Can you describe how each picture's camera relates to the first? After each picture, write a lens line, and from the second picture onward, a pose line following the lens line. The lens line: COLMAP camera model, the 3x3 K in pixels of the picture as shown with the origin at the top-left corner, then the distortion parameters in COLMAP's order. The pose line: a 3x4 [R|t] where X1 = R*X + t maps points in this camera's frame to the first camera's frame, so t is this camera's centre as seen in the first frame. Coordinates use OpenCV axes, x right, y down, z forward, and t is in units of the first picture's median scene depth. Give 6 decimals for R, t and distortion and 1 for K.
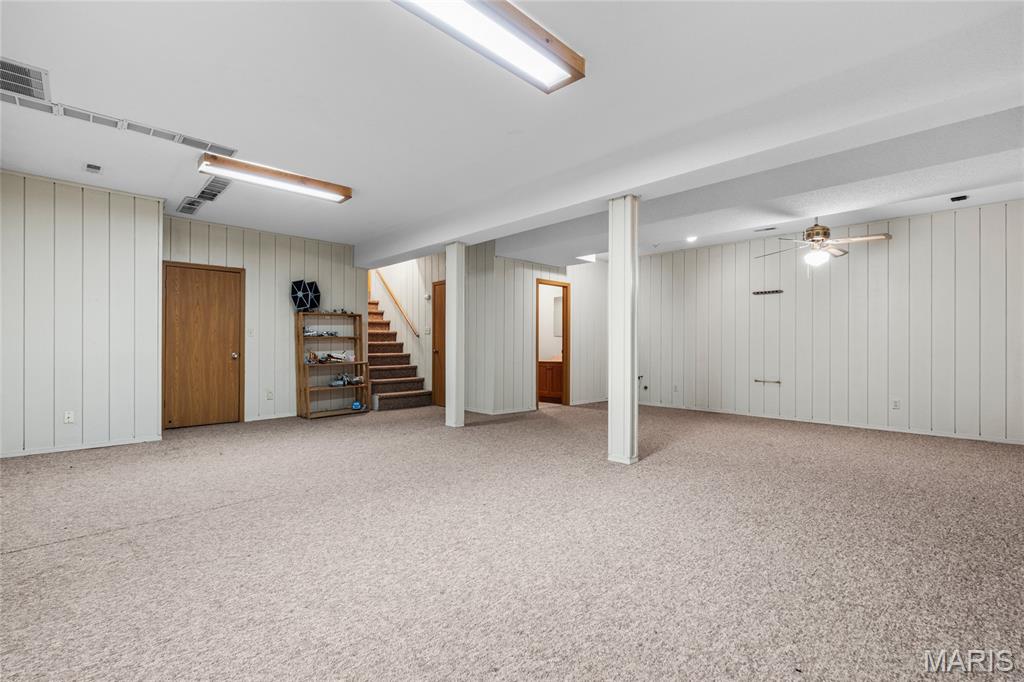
lens RADIAL K [[451.9, 0, 506.8], [0, 451.9, 346.4], [0, 0, 1]] dist [-0.004764, -0.000581]
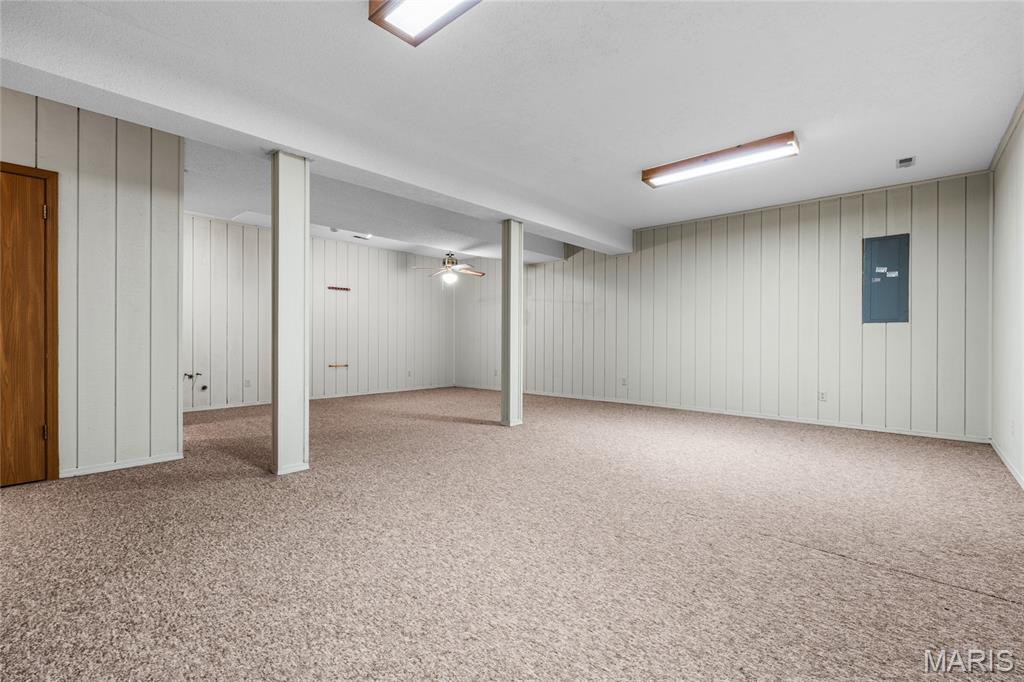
lens RADIAL K [[452.3, 0, 512.0], [0, 452.3, 341.0], [0, 0, 1]] dist [-0.012112, 0.000402]
pose [[-0.076157, -0.007424, 0.997068, -0.852851], [-0.005487, 0.999960, 0.007026, 0.004945], [-0.997081, -0.004936, -0.076195, 0.909343]]
